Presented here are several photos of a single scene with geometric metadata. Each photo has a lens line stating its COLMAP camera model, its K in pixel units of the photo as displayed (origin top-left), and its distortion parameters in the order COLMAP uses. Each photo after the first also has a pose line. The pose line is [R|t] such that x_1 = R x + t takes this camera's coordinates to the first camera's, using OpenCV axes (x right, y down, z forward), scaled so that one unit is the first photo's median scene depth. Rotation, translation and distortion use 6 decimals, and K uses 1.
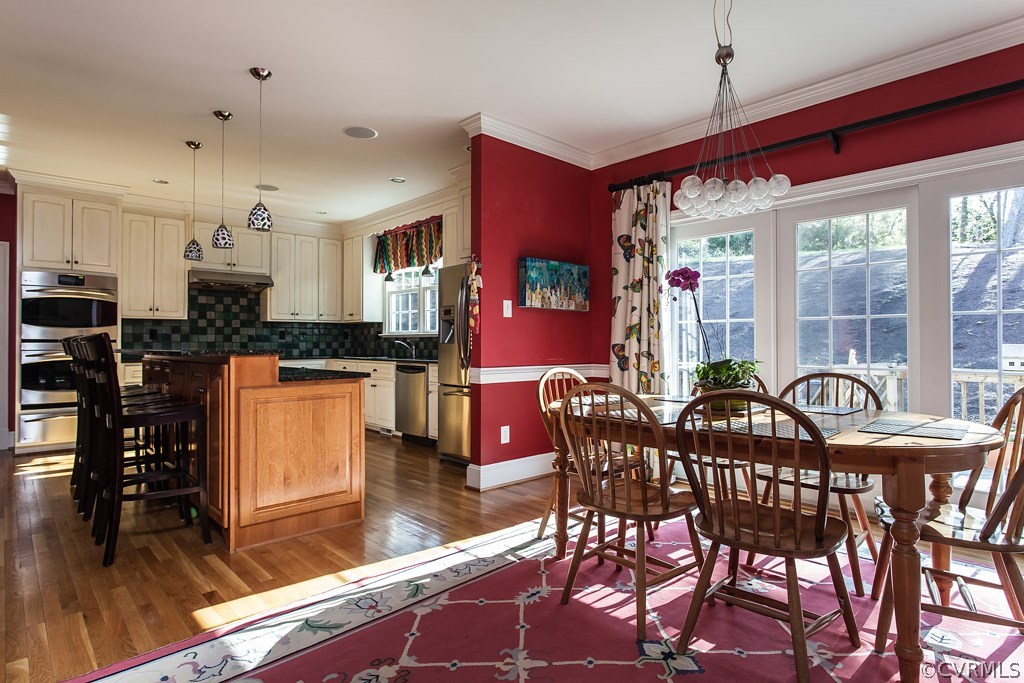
lens RADIAL K [[552.6, 0, 513.6], [0, 552.6, 339.1], [0, 0, 1]] dist [-0.000863, 0.000803]
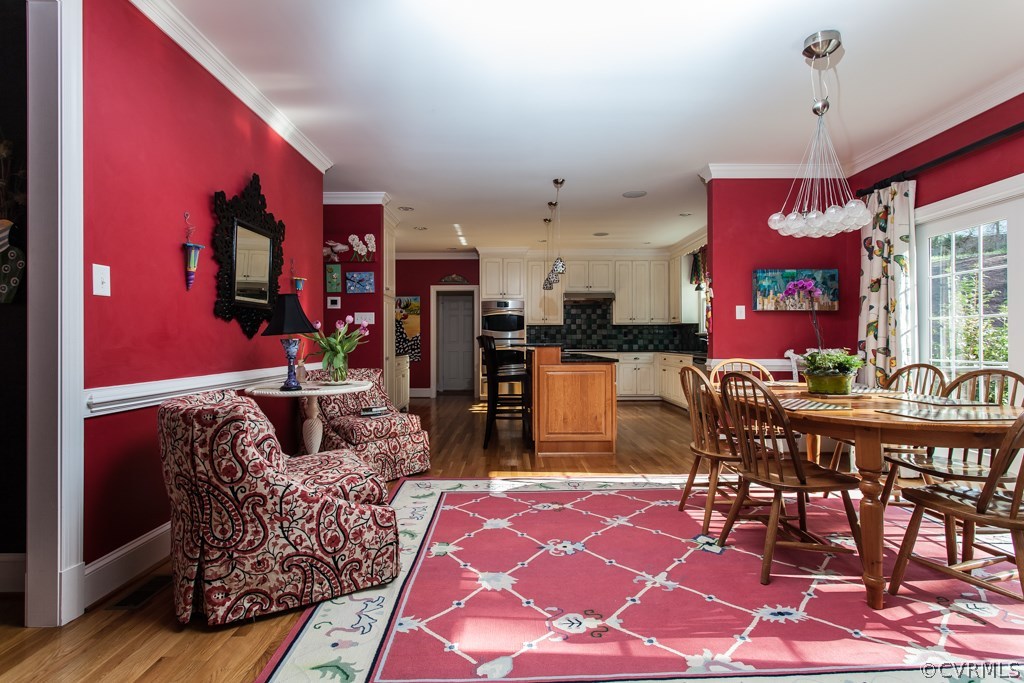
lens RADIAL K [[493.7, 0, 515.4], [0, 493.7, 339.3], [0, 0, 1]] dist [0.022787, 0.000128]
pose [[0.737997, -0.001302, -0.674803, 0.359874], [0.004722, 0.999984, 0.003234, -0.000183], [0.674787, -0.005573, 0.737991, -0.166432]]
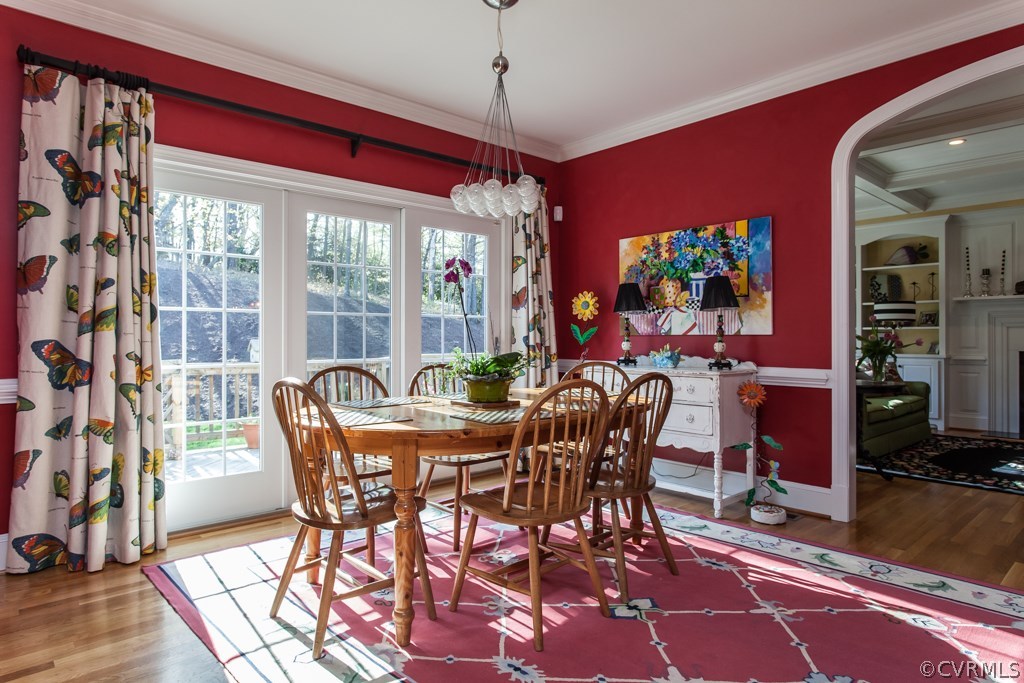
lens RADIAL K [[594.5, 0, 506.3], [0, 594.5, 336.2], [0, 0, 1]] dist [-0.005226, 0.001576]
pose [[0.019200, 0.003383, 0.999810, -0.426907], [-0.003266, 0.999989, -0.003321, 0.004987], [-0.999810, -0.003202, 0.019211, 0.548391]]
